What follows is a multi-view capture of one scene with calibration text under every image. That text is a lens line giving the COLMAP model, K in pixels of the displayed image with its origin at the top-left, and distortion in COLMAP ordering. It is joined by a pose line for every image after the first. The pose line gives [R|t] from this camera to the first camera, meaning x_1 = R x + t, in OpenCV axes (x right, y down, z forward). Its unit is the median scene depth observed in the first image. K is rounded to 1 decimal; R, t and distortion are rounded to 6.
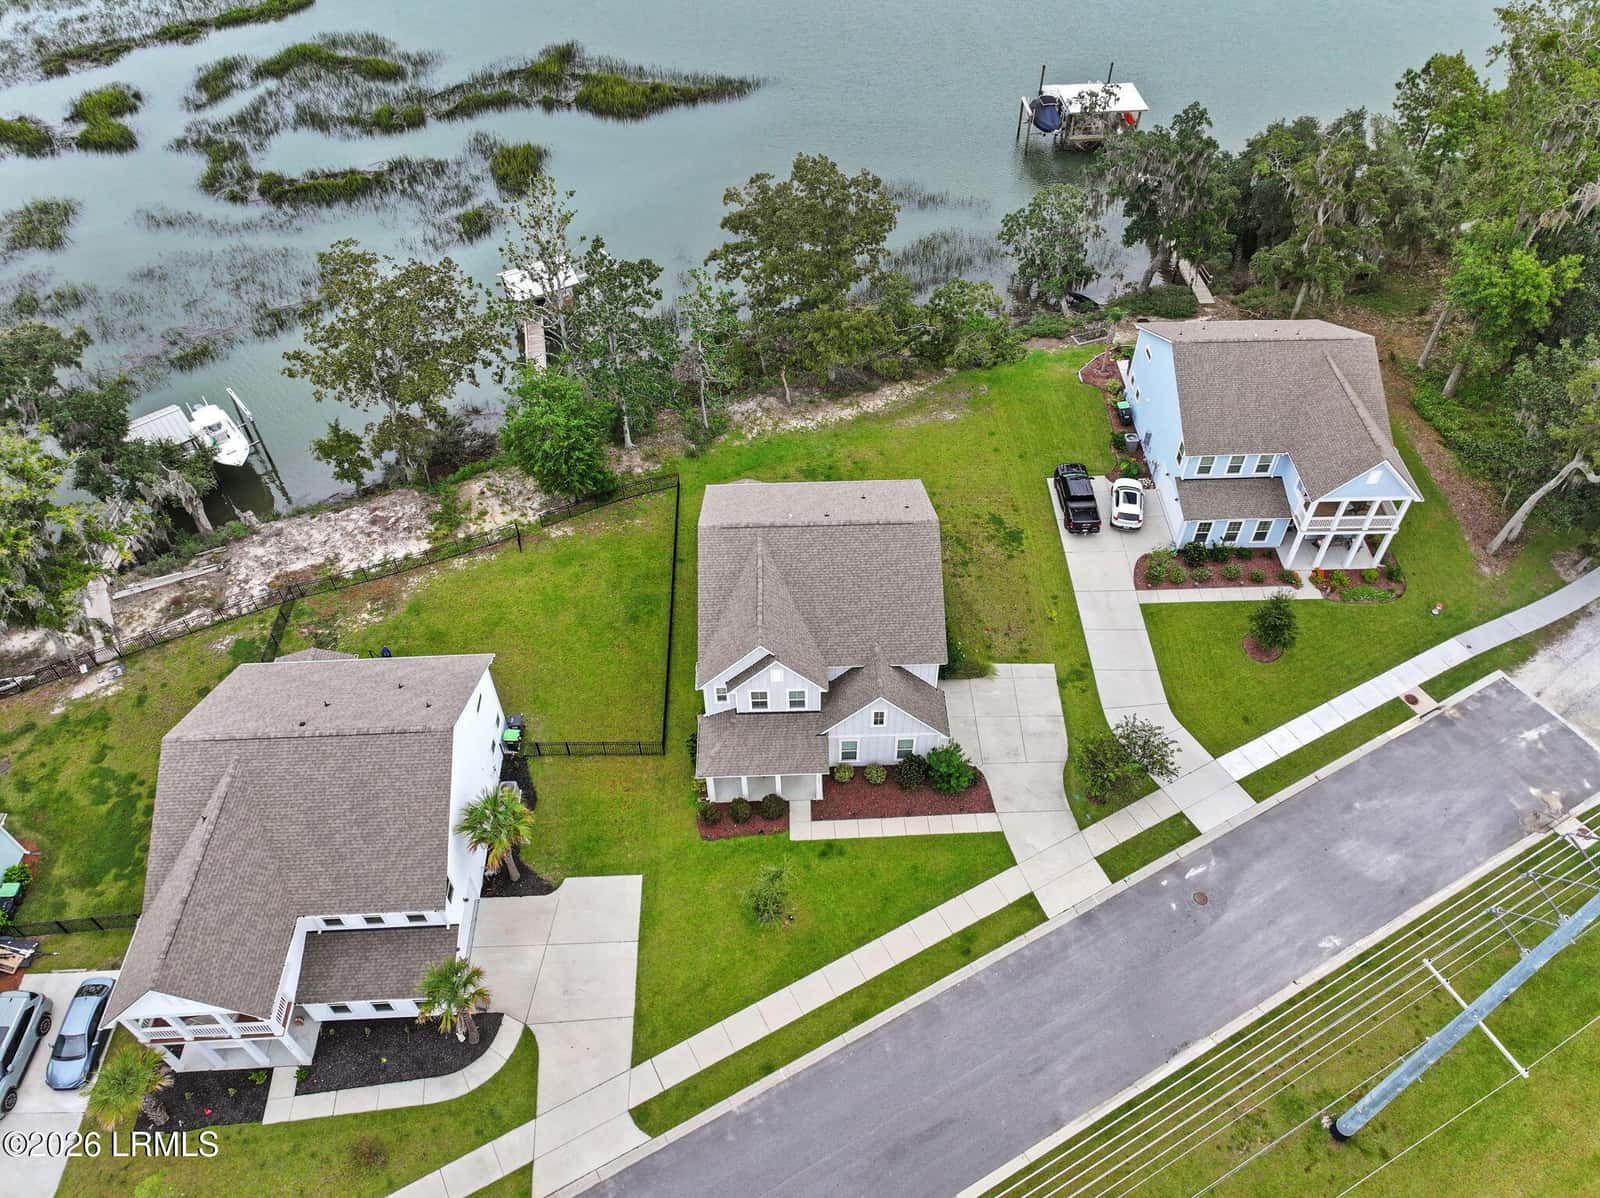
lens RADIAL K [[1122.9, 0, 799.6], [0, 1122.9, 594.8], [0, 0, 1]] dist [0.005819, 0.006452]
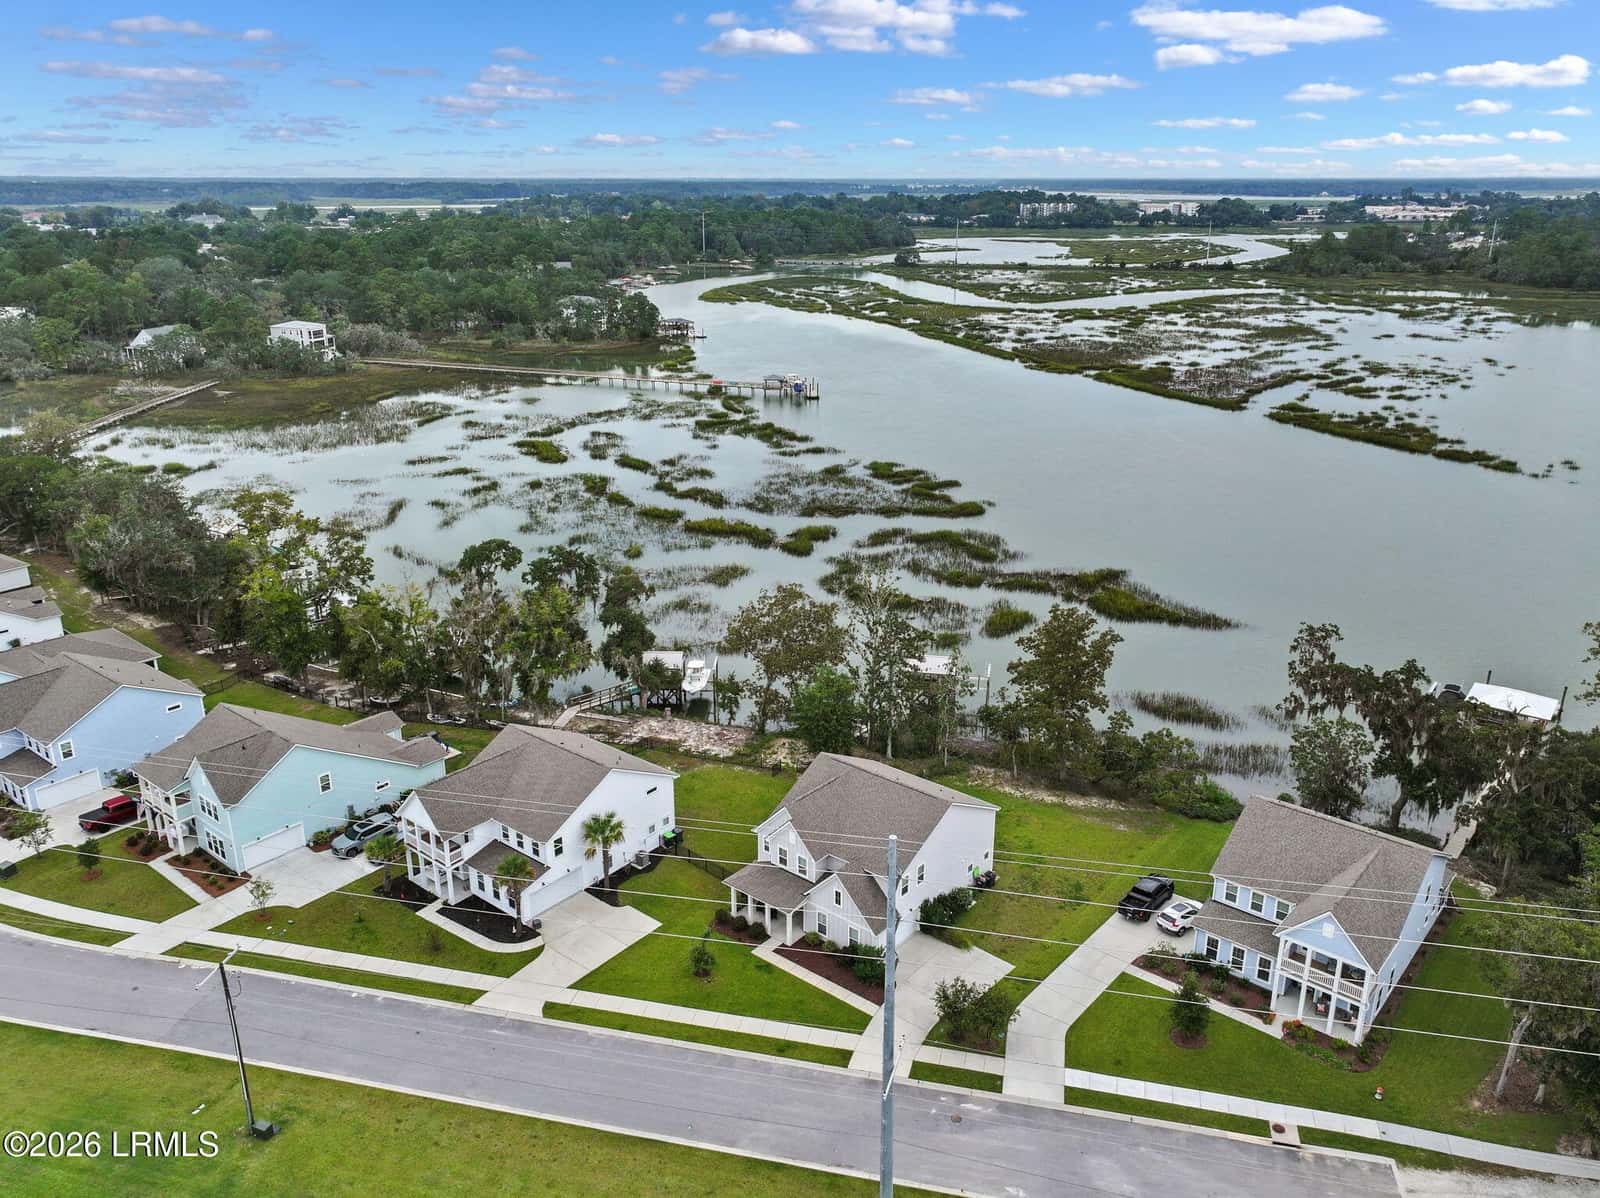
lens RADIAL K [[1195.0, 0, 800.0], [0, 1195.0, 599.0], [0, 0, 1]] dist [0.005742, 0.011960]
pose [[0.747258, 0.230260, -0.623367, 0.728028], [-0.493920, 0.820007, -0.289190, 0.213409], [0.444576, 0.523993, 0.726487, -0.256787]]
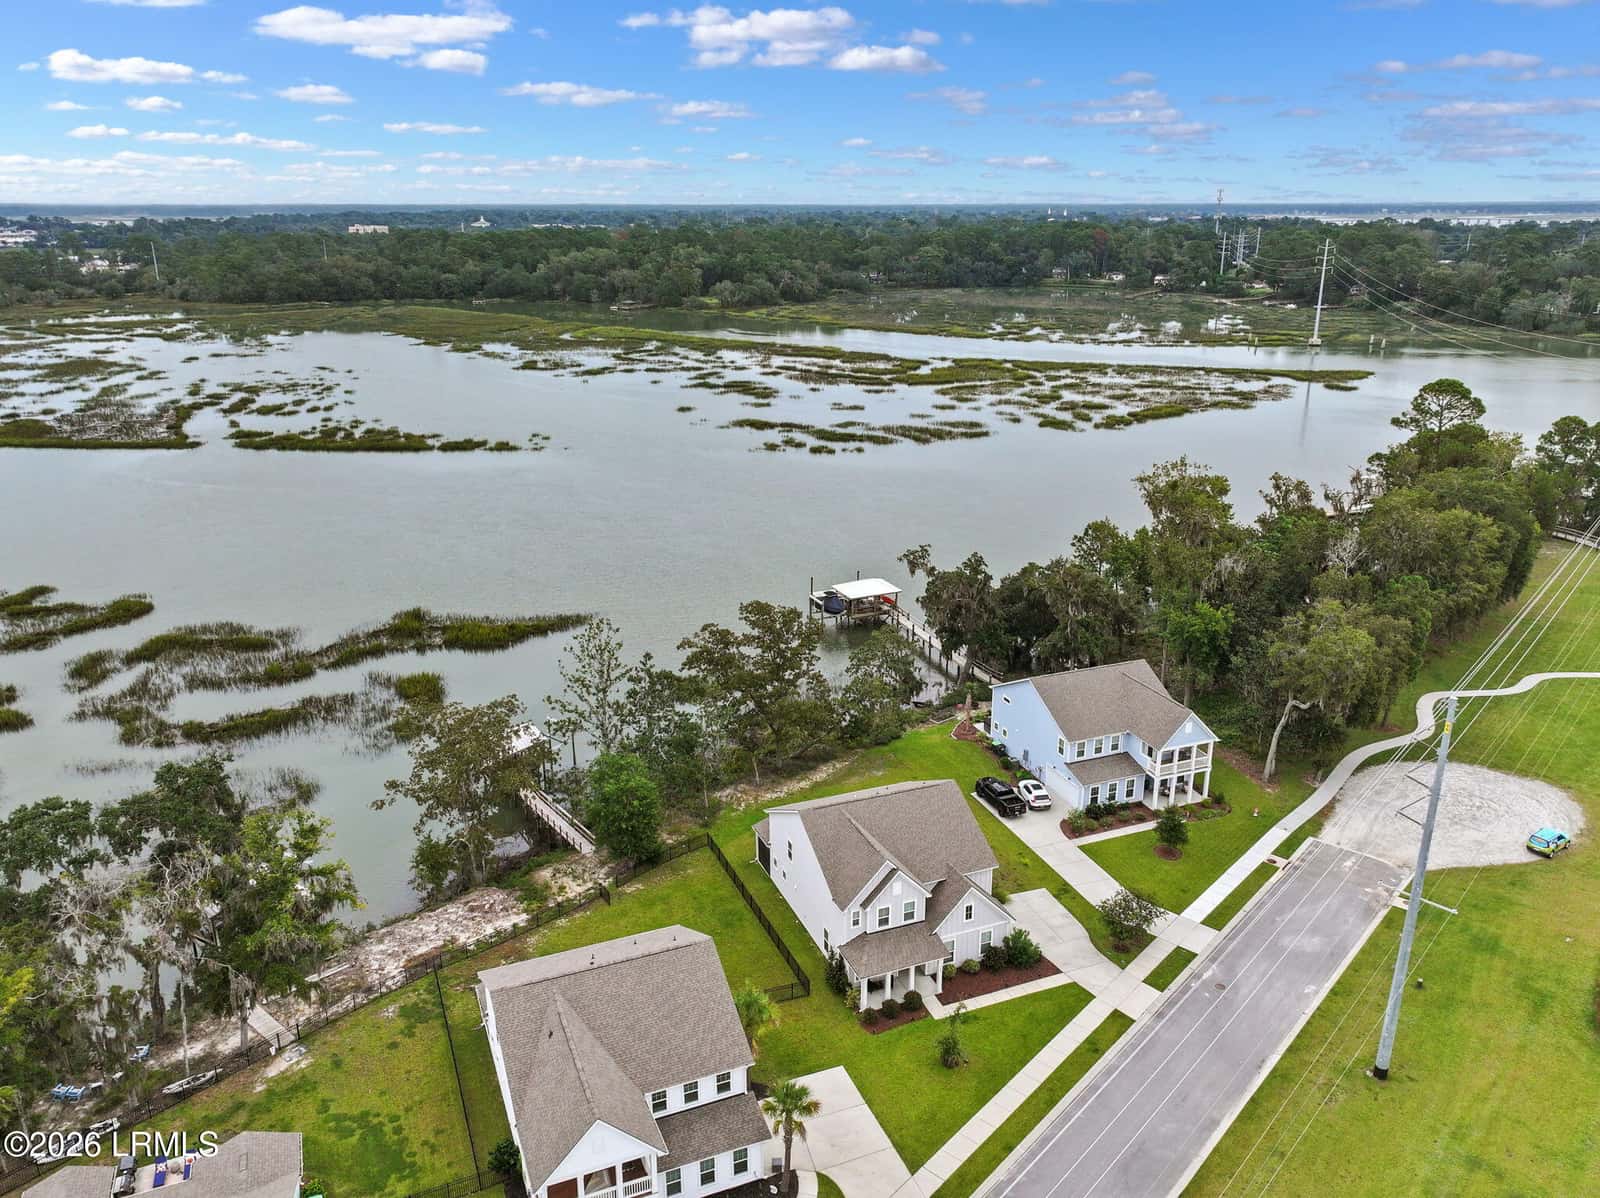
lens RADIAL K [[1195.0, 0, 800.0], [0, 1195.0, 599.0], [0, 0, 1]] dist [0.005742, 0.011960]
pose [[0.938929, -0.101555, 0.328785, -0.458358], [0.248710, 0.860594, -0.444434, 0.308340], [-0.237816, 0.499064, 0.833294, -0.284990]]
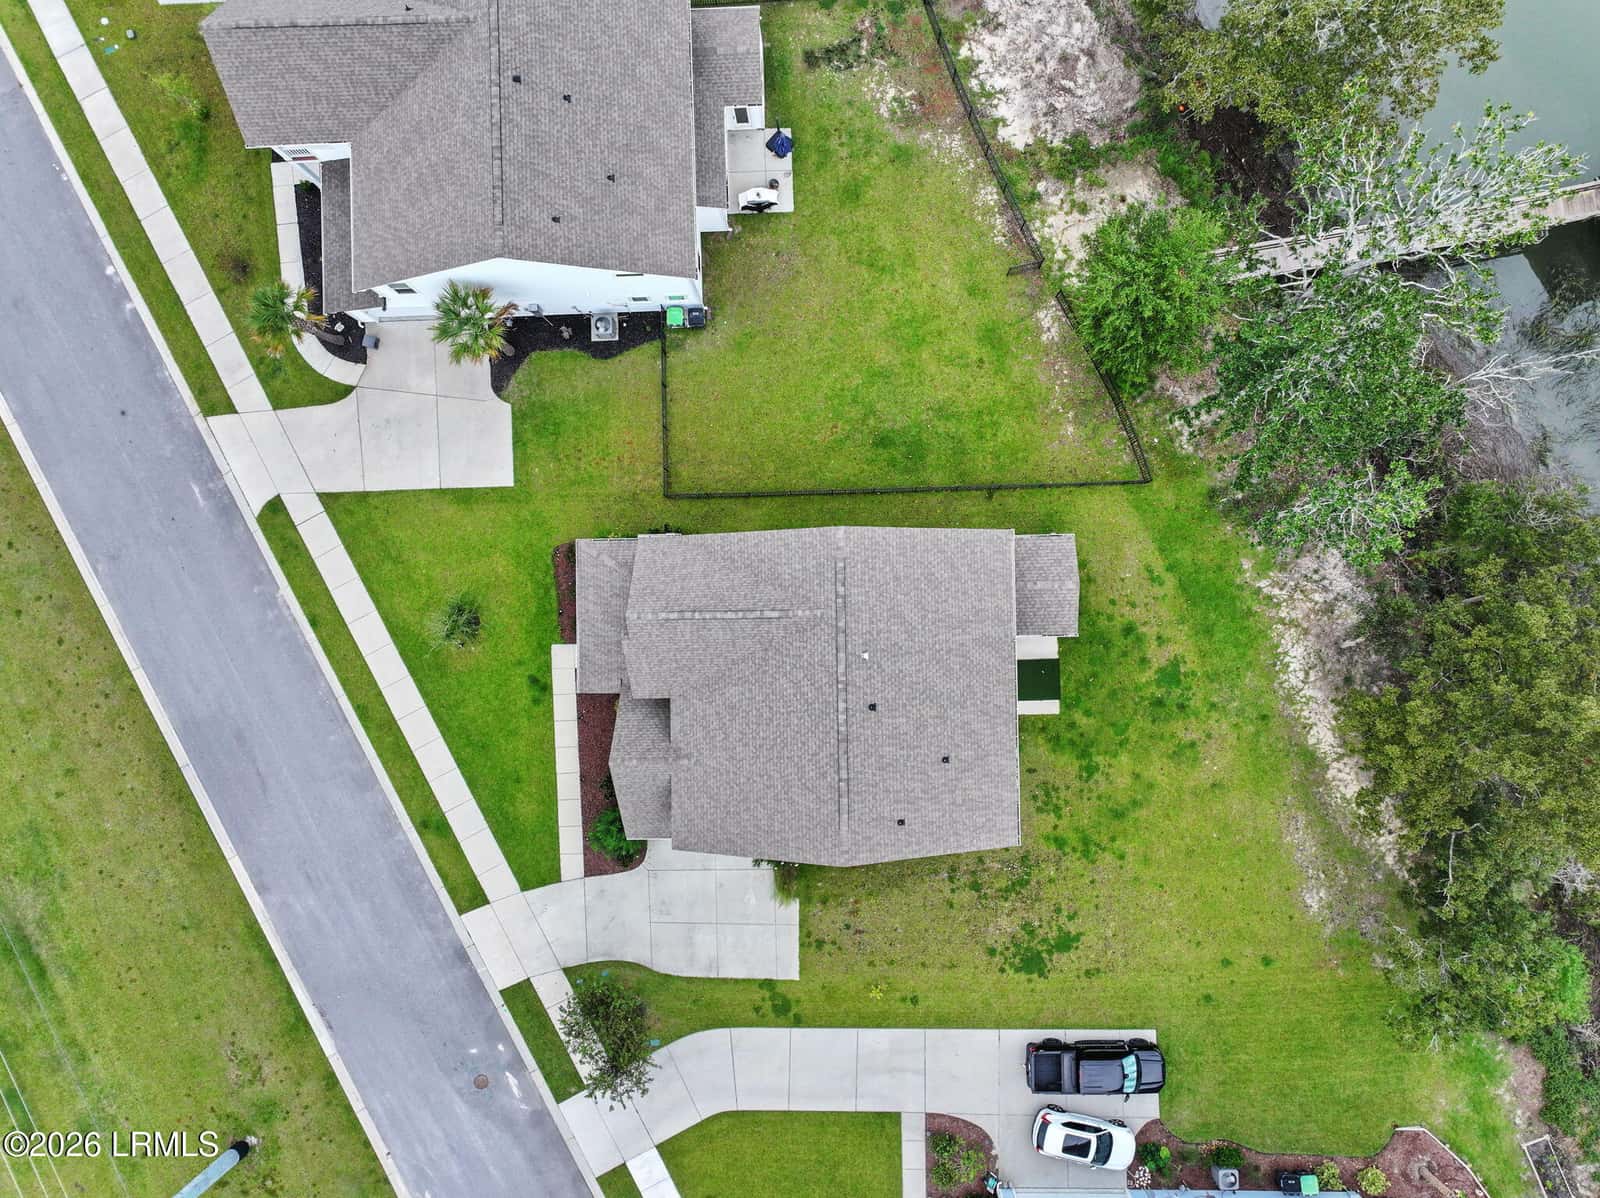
lens RADIAL K [[1094.9, 0, 800.1], [0, 1094.9, 581.4], [0, 0, 1]] dist [0.001153, 0.002405]
pose [[-0.007713, 0.999769, -0.020047, -0.035572], [-0.719442, 0.008376, 0.694502, -0.446184], [0.694510, 0.019779, 0.719211, 0.414339]]
